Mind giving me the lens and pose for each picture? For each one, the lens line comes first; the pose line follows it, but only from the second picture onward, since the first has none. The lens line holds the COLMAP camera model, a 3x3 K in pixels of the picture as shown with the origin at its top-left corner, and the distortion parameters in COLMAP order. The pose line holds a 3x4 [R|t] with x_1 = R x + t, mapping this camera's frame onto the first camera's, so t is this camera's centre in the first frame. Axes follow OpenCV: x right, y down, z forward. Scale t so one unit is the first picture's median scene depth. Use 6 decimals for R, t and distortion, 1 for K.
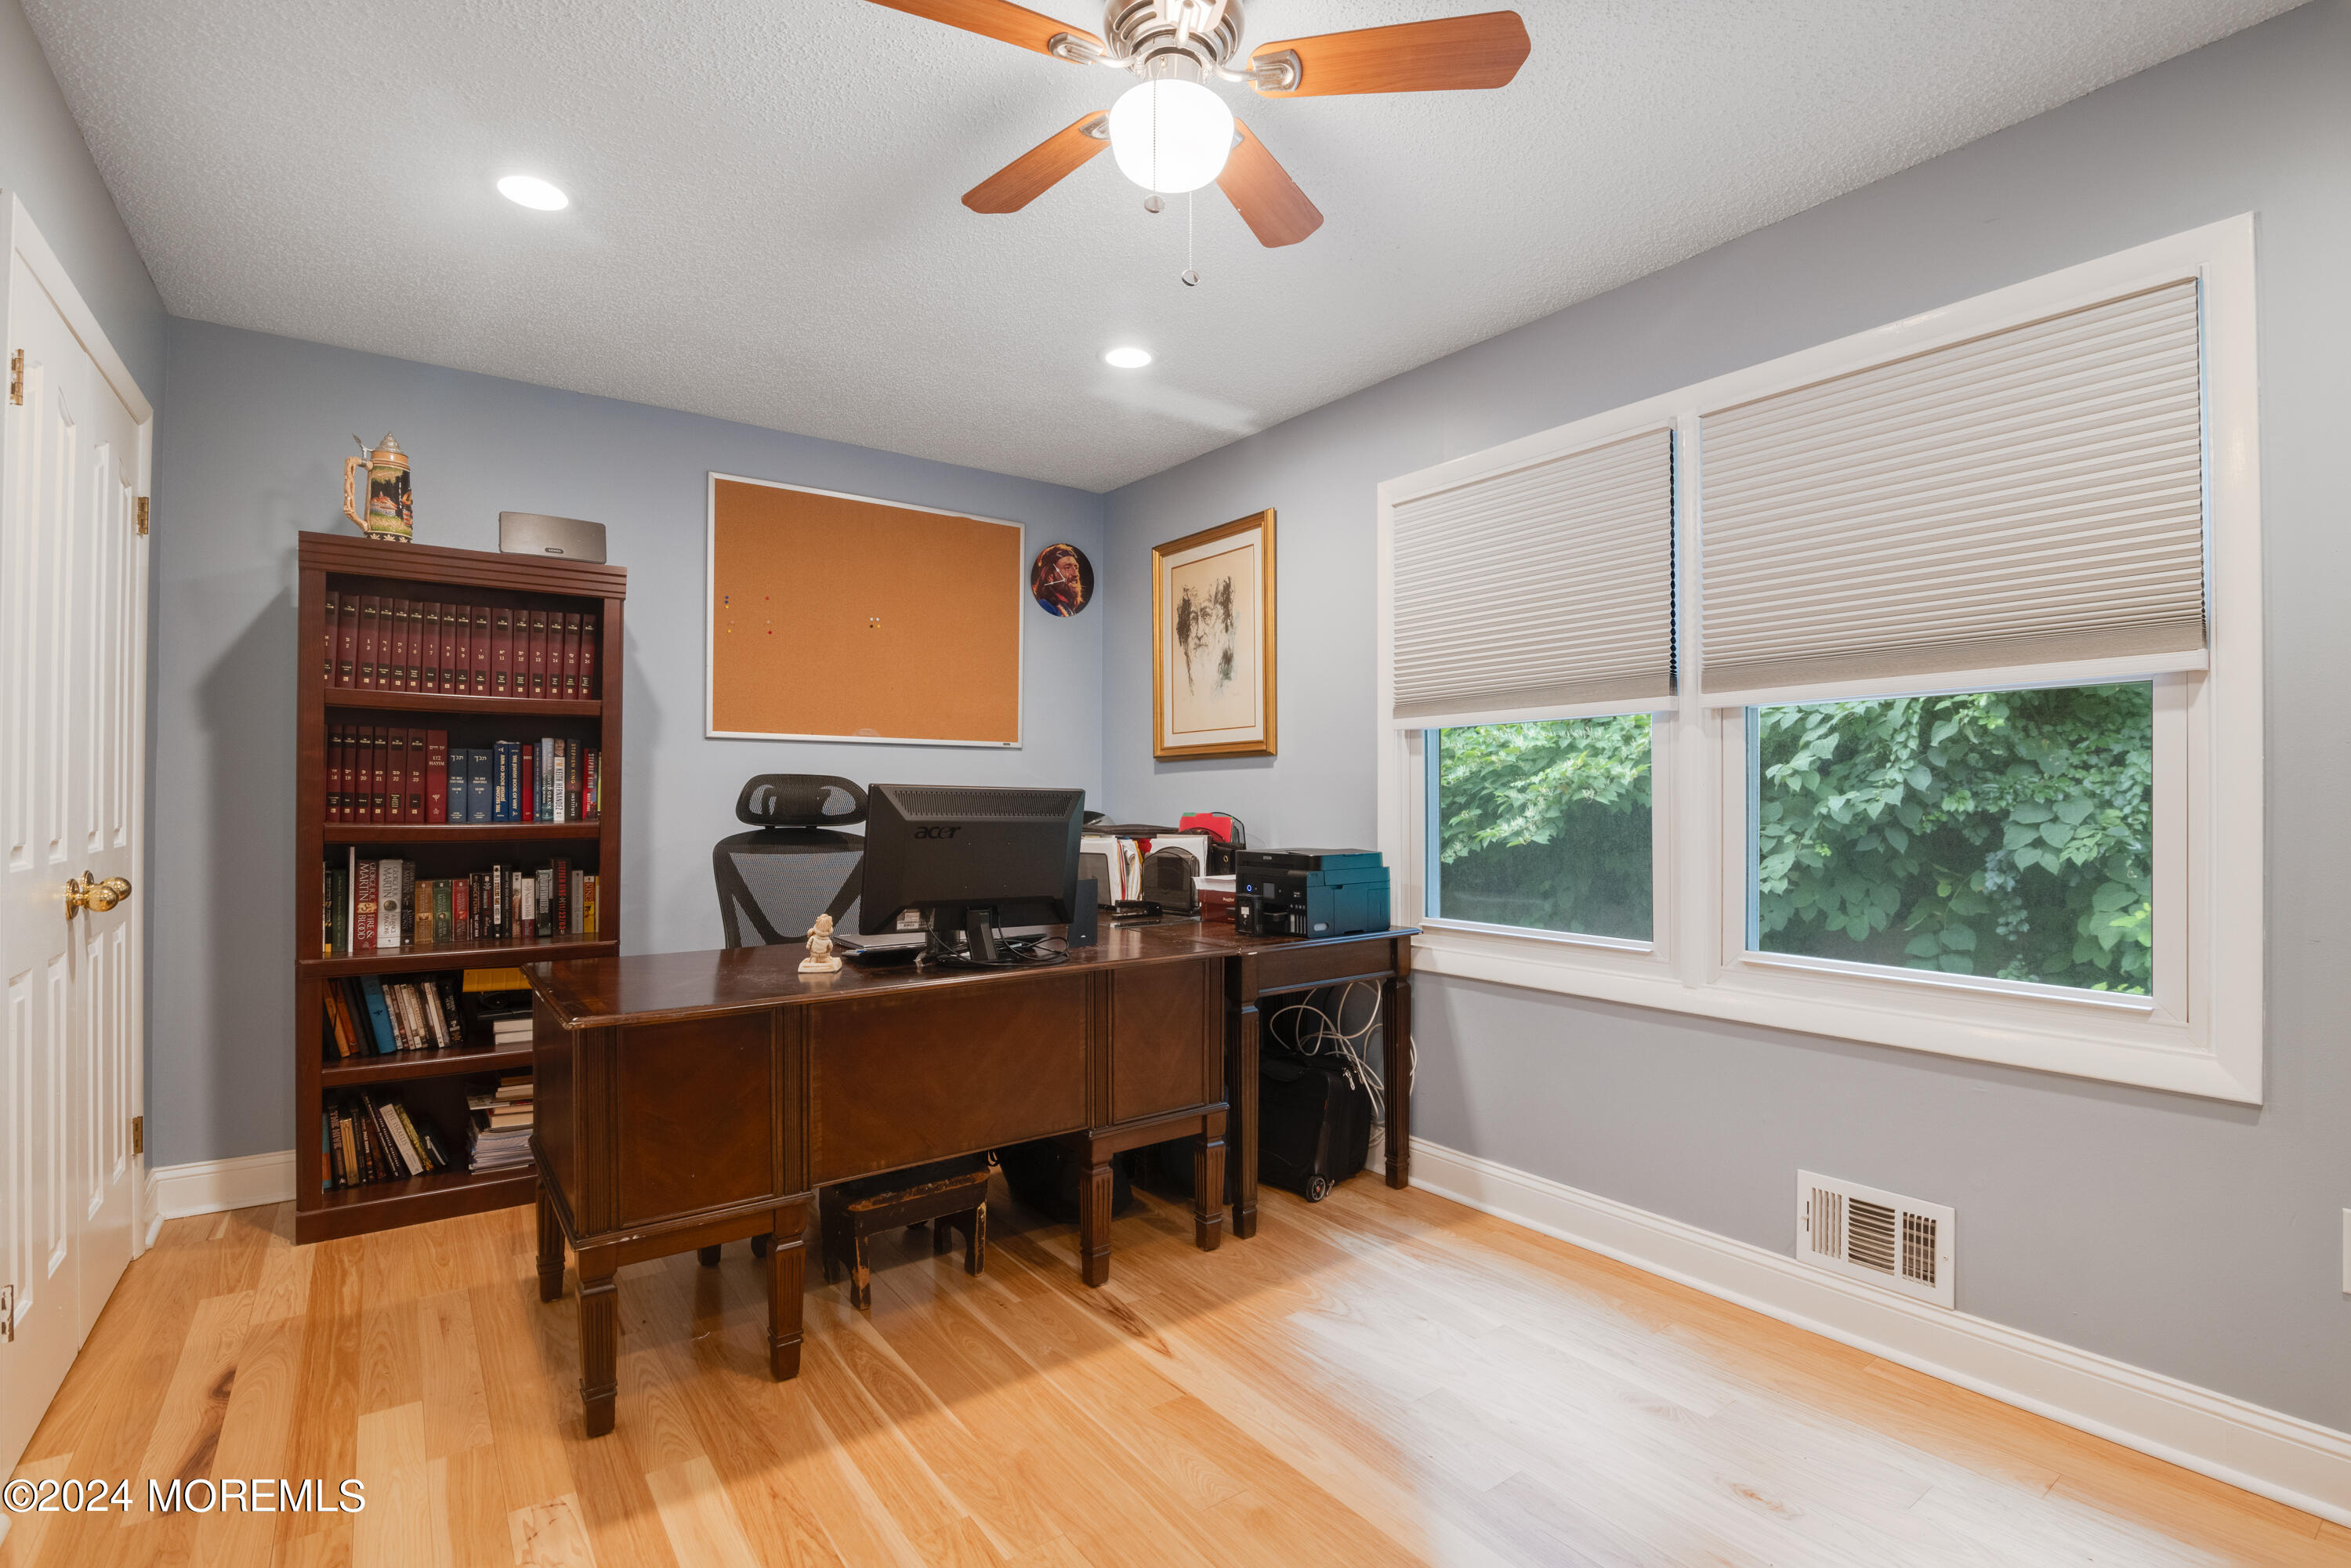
lens RADIAL K [[1106.4, 0, 1174.8], [0, 1106.4, 795.1], [0, 0, 1]] dist [-0.023288, 0.000235]
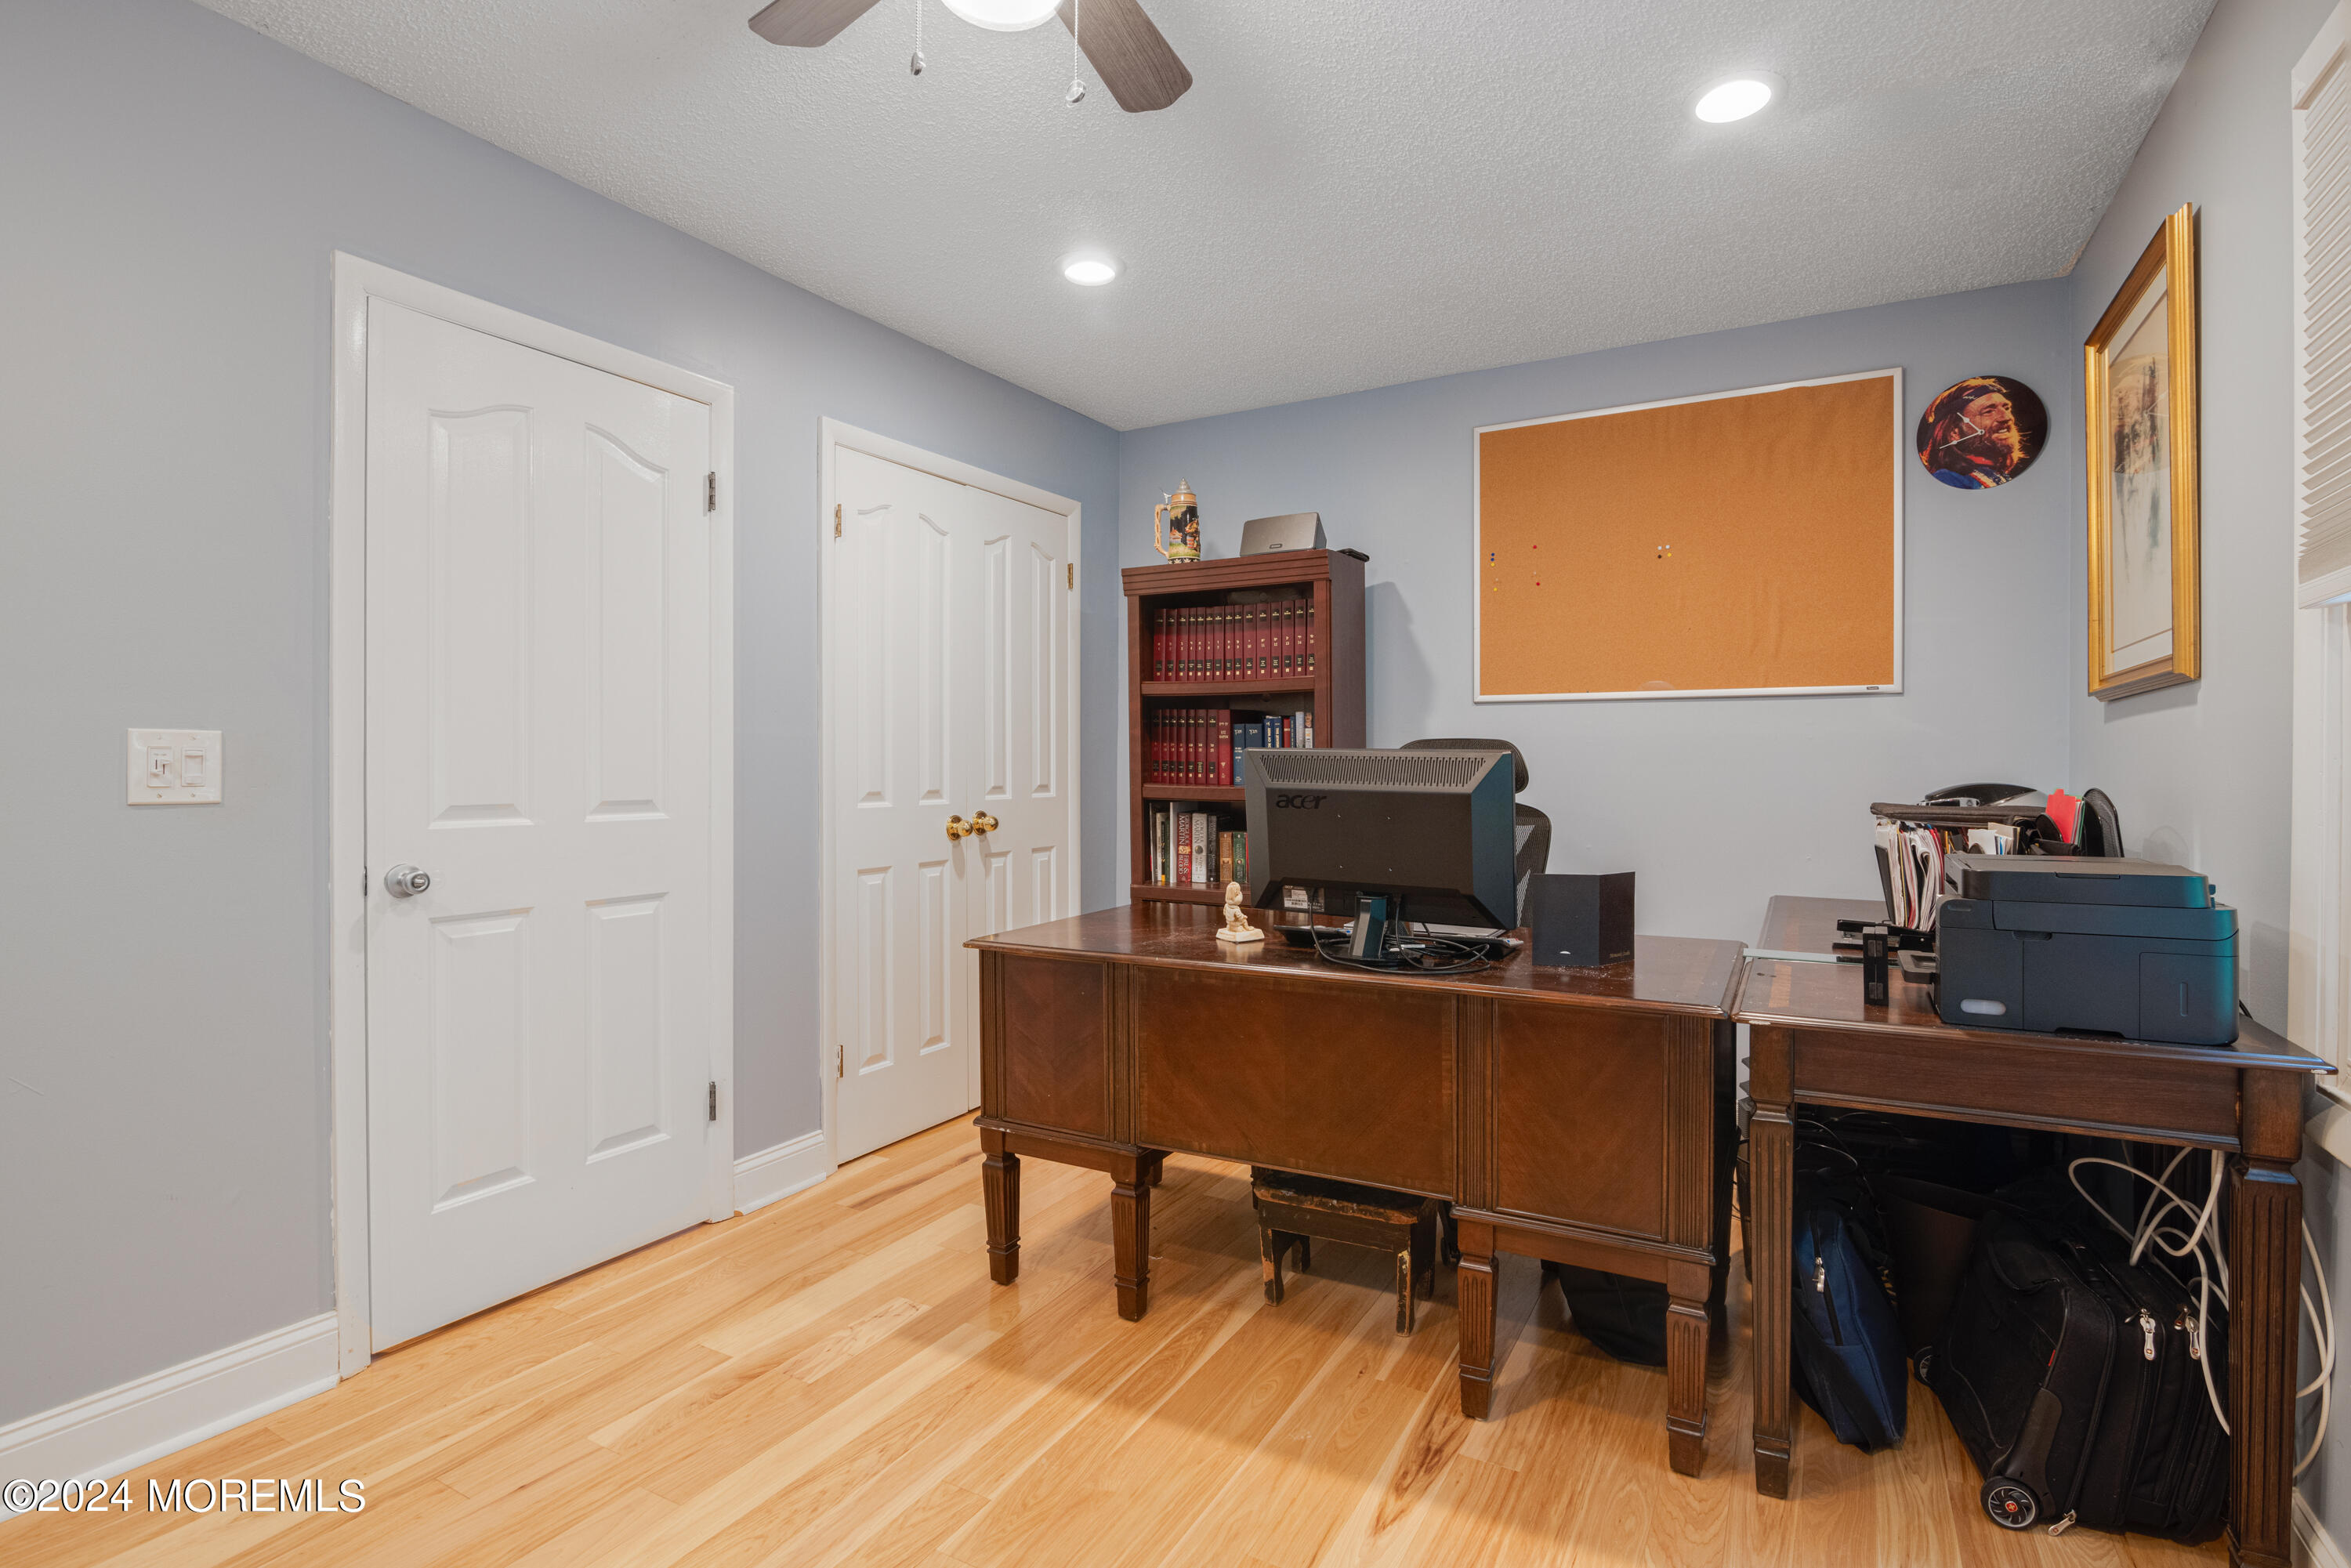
lens RADIAL K [[1110.5, 0, 1175.5], [0, 1110.5, 784.0], [0, 0, 1]] dist [-0.025569, 0.000168]
pose [[0.412848, 0.013032, -0.910707, 0.470624], [0.003254, 0.999870, 0.015783, 0.004498], [0.910794, -0.009480, 0.412752, 0.466413]]
